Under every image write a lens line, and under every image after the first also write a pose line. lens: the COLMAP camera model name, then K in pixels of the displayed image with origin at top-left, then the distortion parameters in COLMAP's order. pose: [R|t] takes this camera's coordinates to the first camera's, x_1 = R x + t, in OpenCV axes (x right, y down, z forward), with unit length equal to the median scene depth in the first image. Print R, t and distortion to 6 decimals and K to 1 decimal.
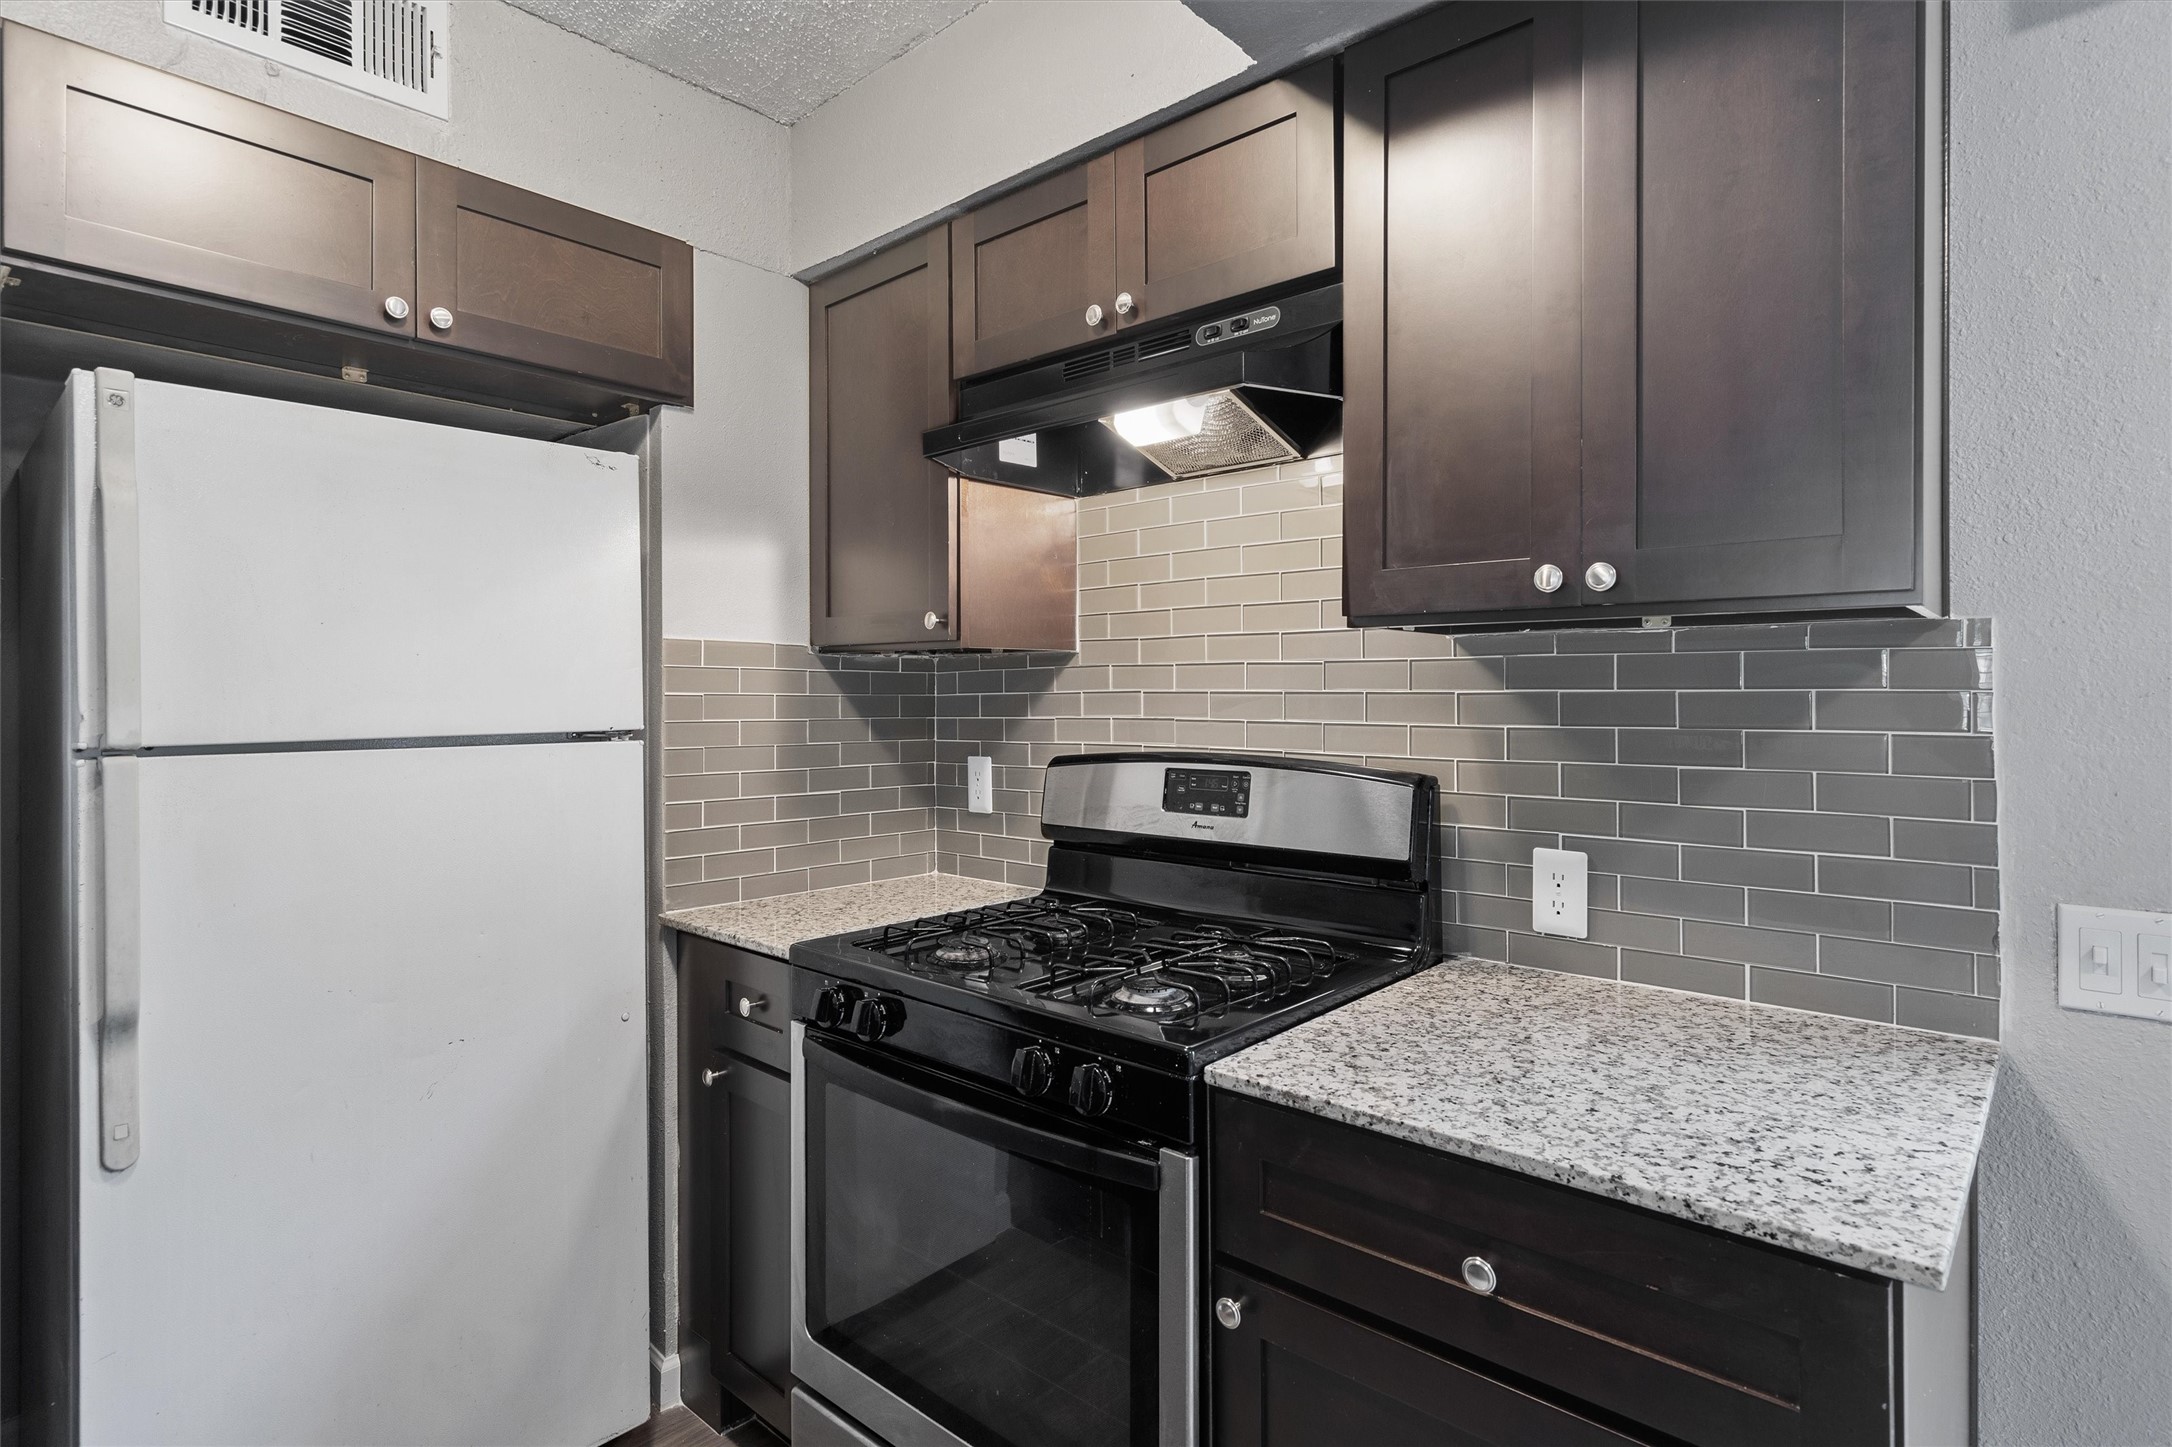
lens RADIAL K [[1104.6, 0, 1093.9], [0, 1104.6, 696.6], [0, 0, 1]] dist [0.002963, -0.000162]
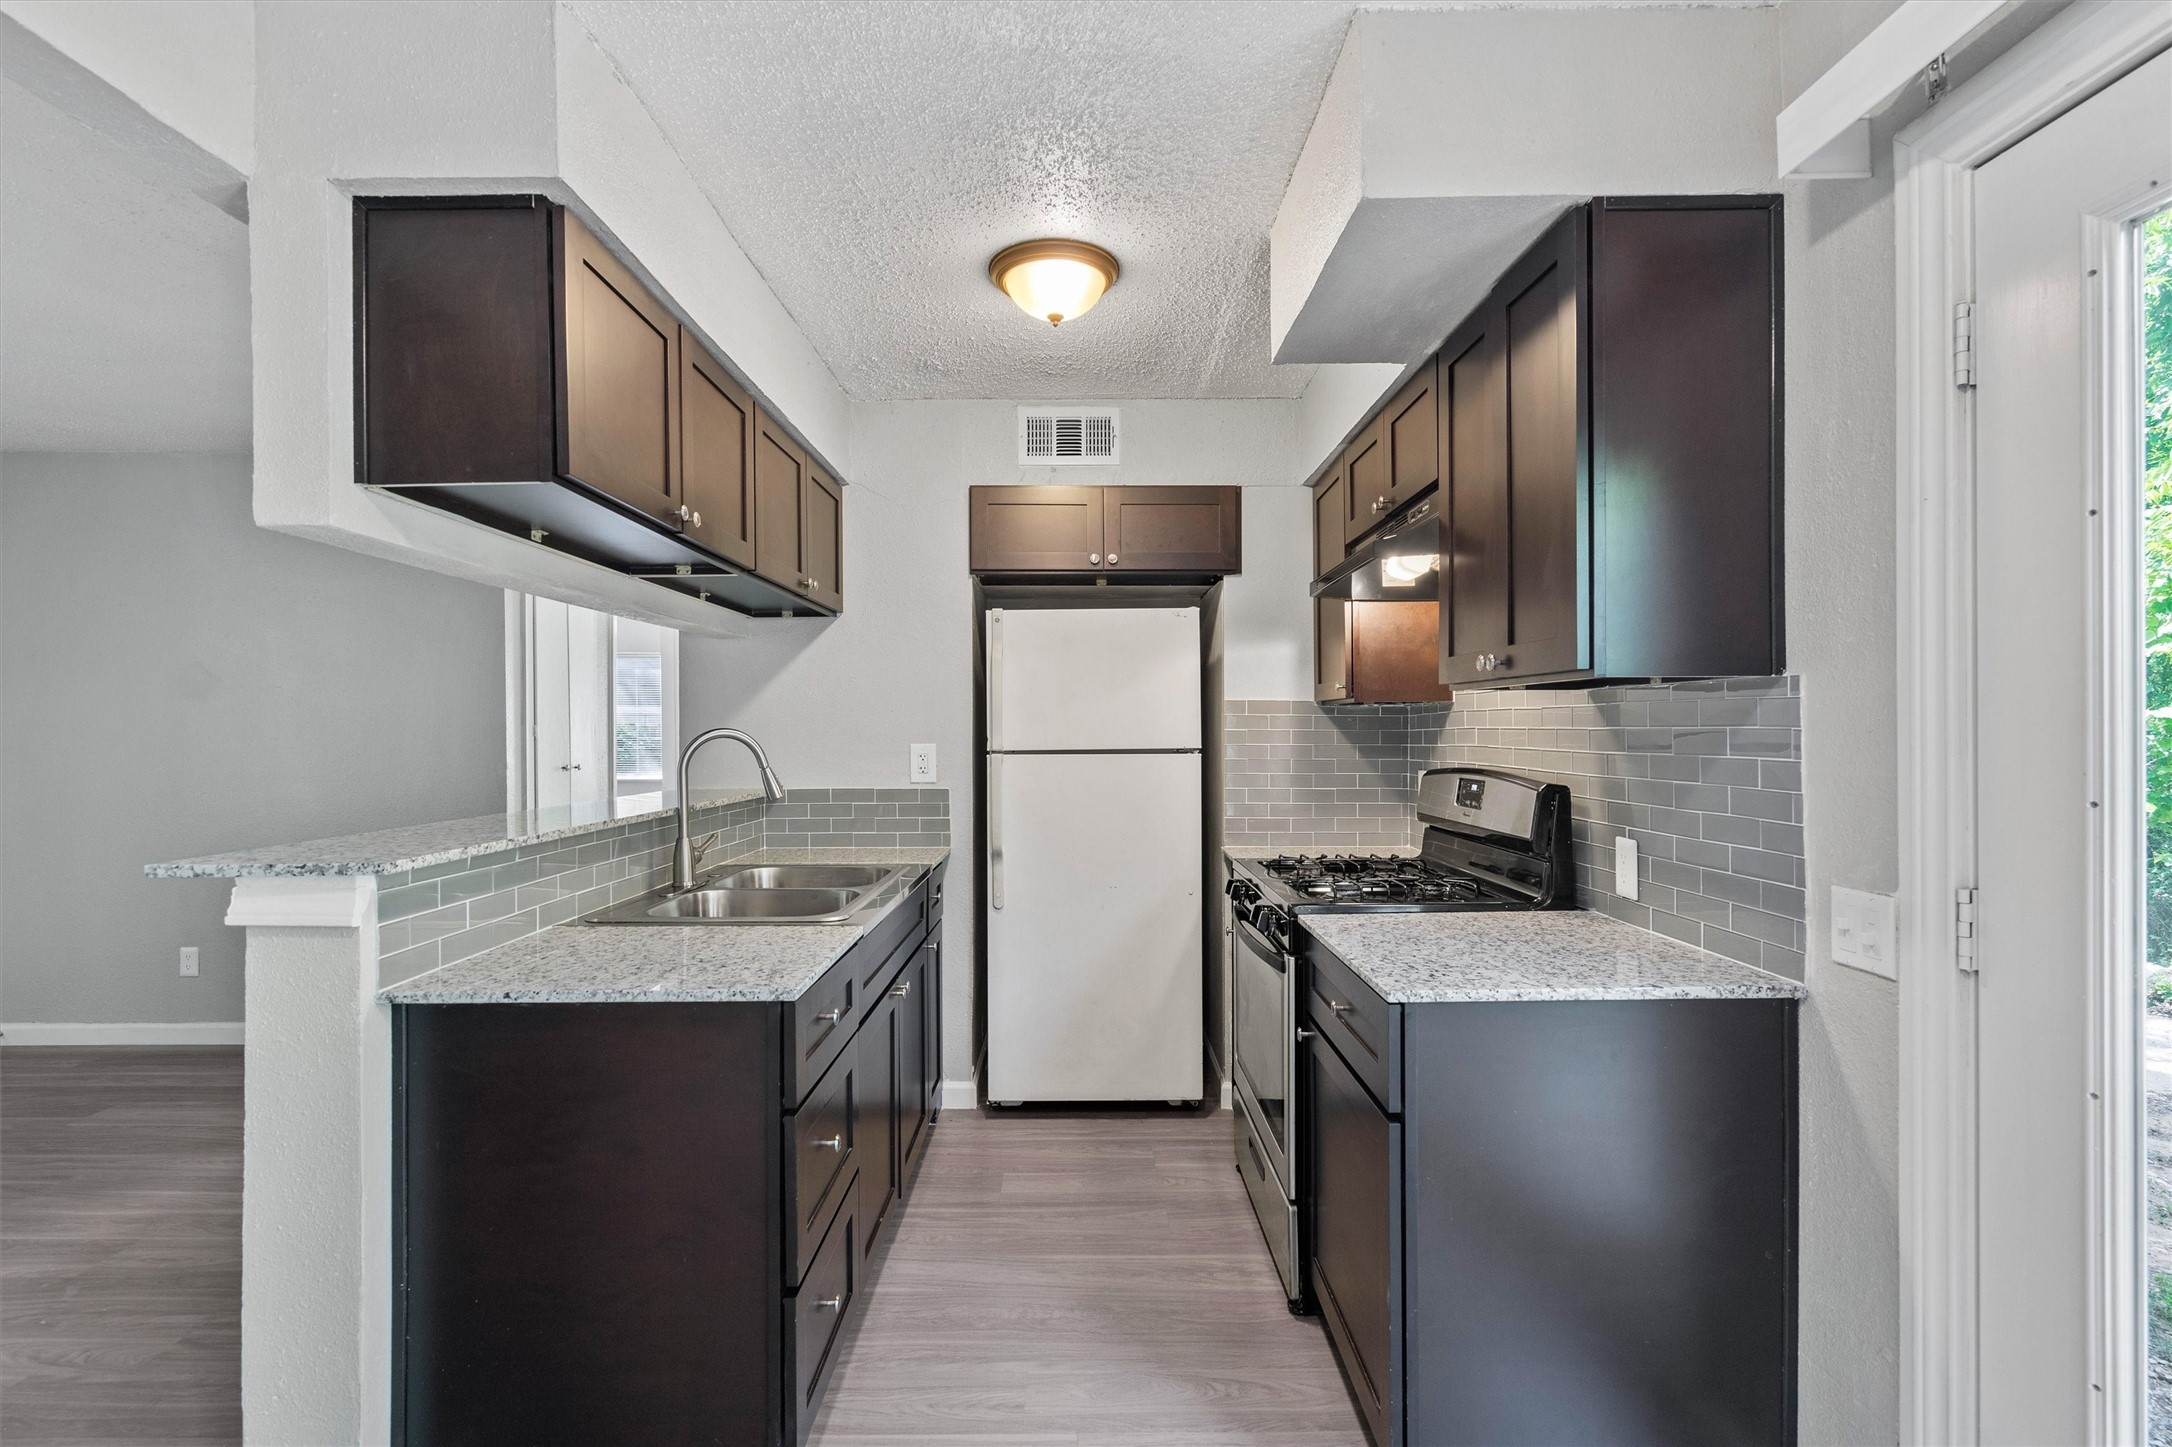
lens RADIAL K [[980.4, 0, 1099.3], [0, 980.4, 733.7], [0, 0, 1]] dist [-0.005566, 0.002908]
pose [[0.678371, 0.002564, -0.734715, 0.856627], [0.000021, 0.999994, 0.003509, -0.002139], [0.734719, -0.002396, 0.678367, -0.354586]]
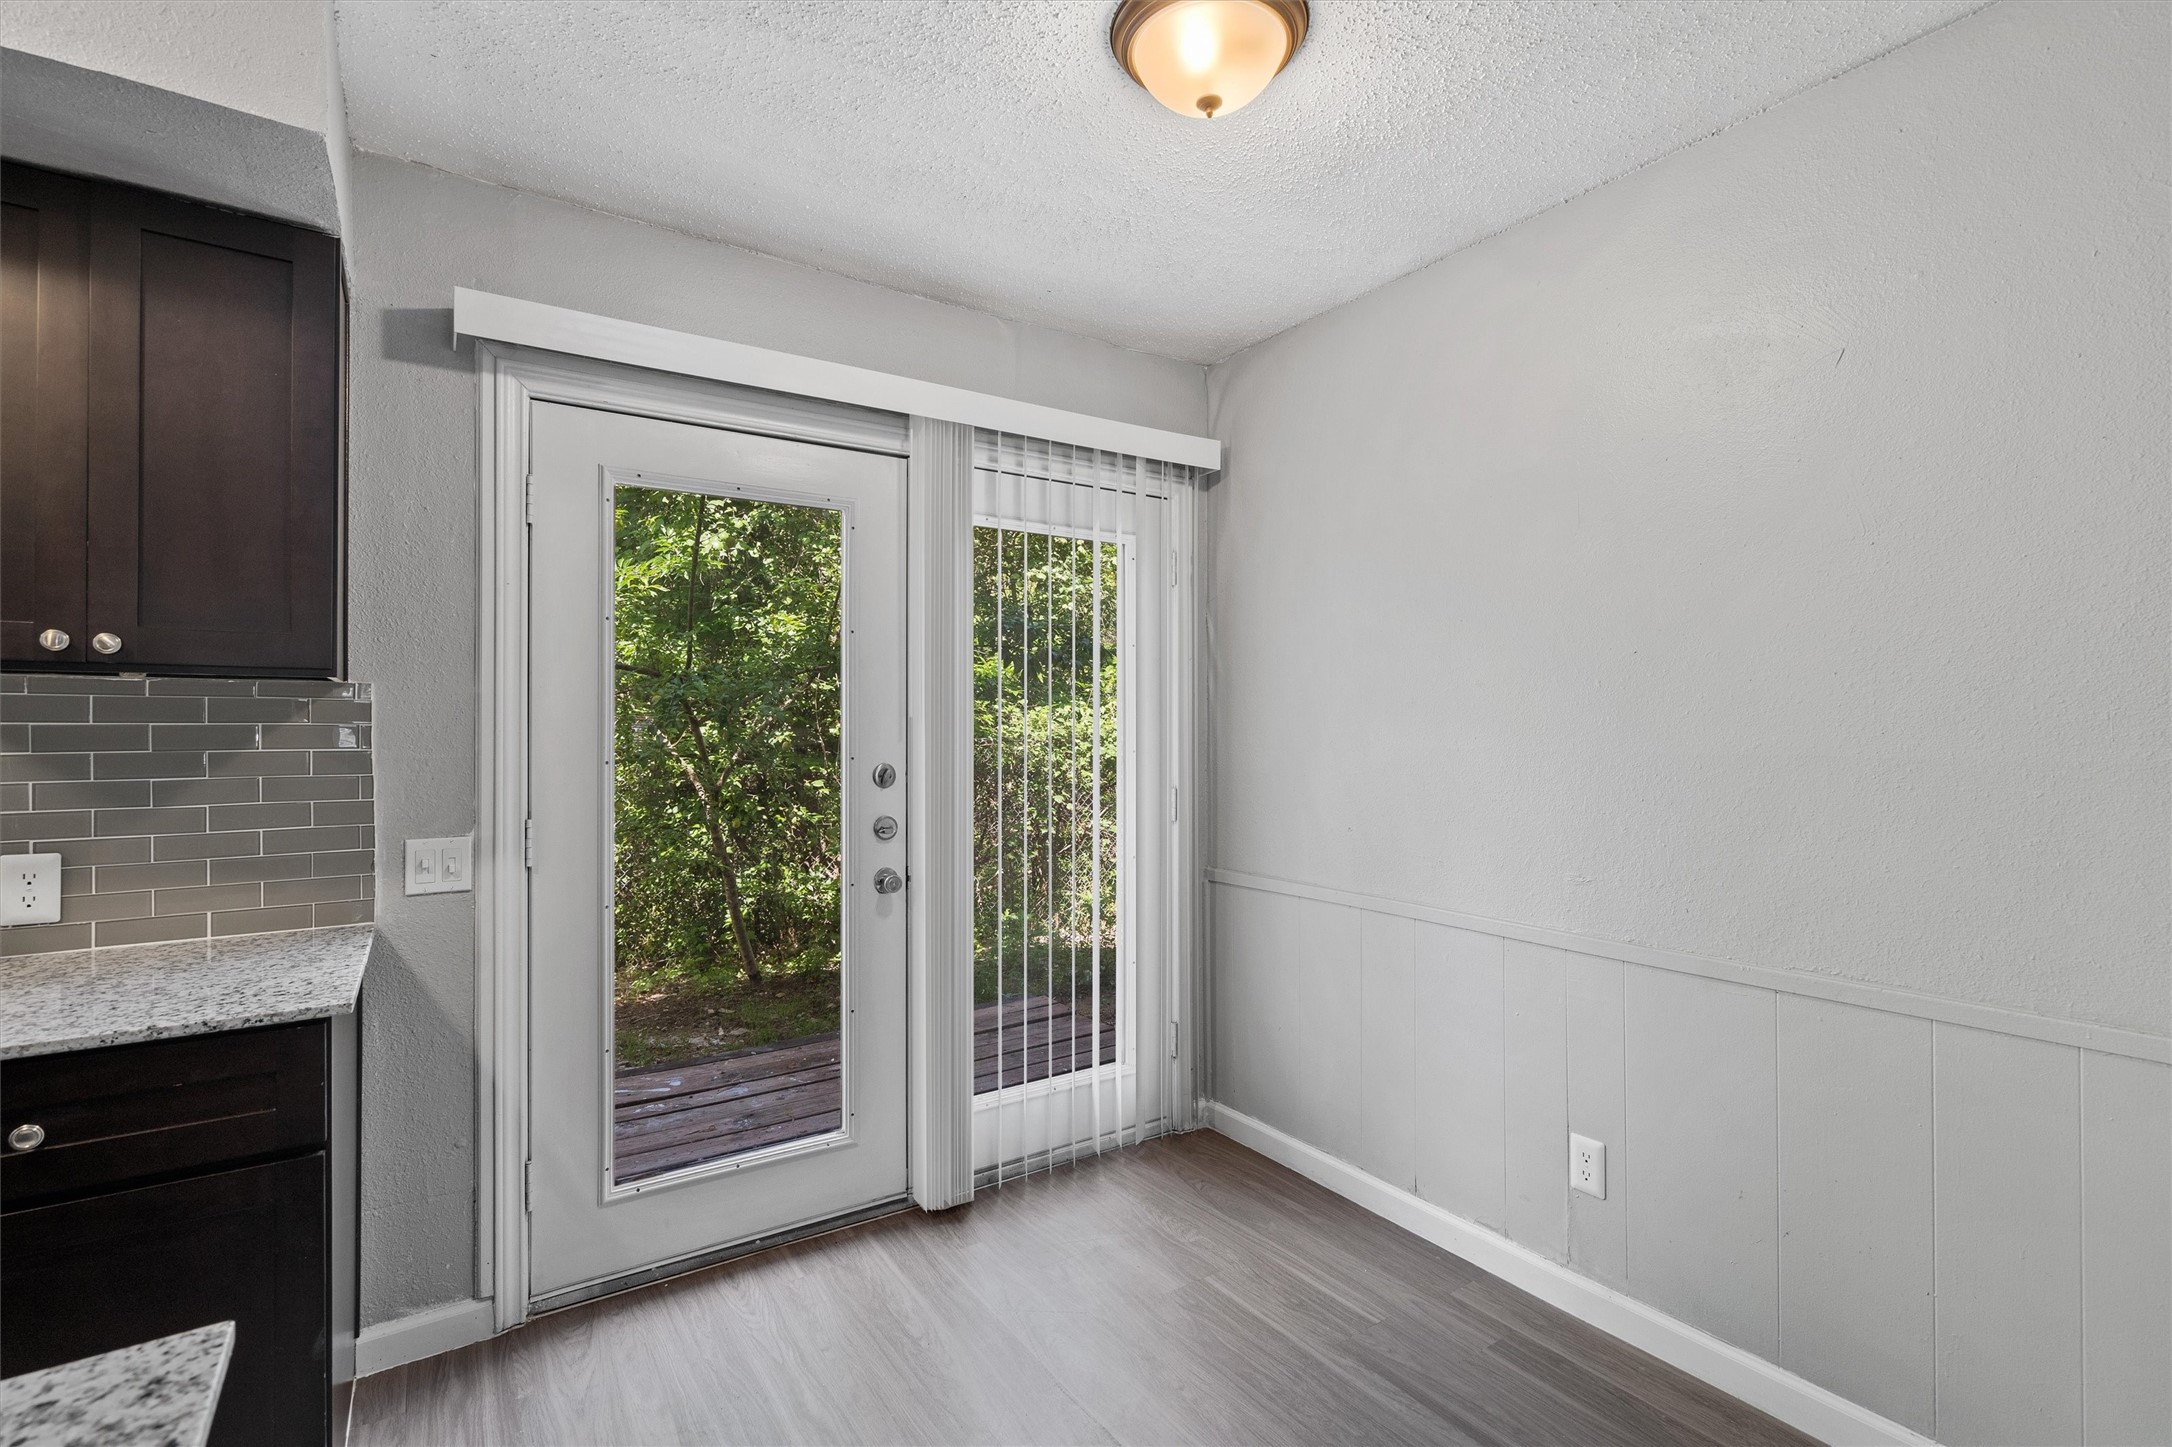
lens RADIAL K [[980.4, 0, 1085.2], [0, 980.4, 721.5], [0, 0, 1]] dist [-0.005566, 0.002908]
pose [[0.248709, 0.003326, 0.968573, -0.321483], [0.000470, 0.999994, -0.003554, -0.003127], [-0.968578, 0.001339, 0.248706, -0.379345]]
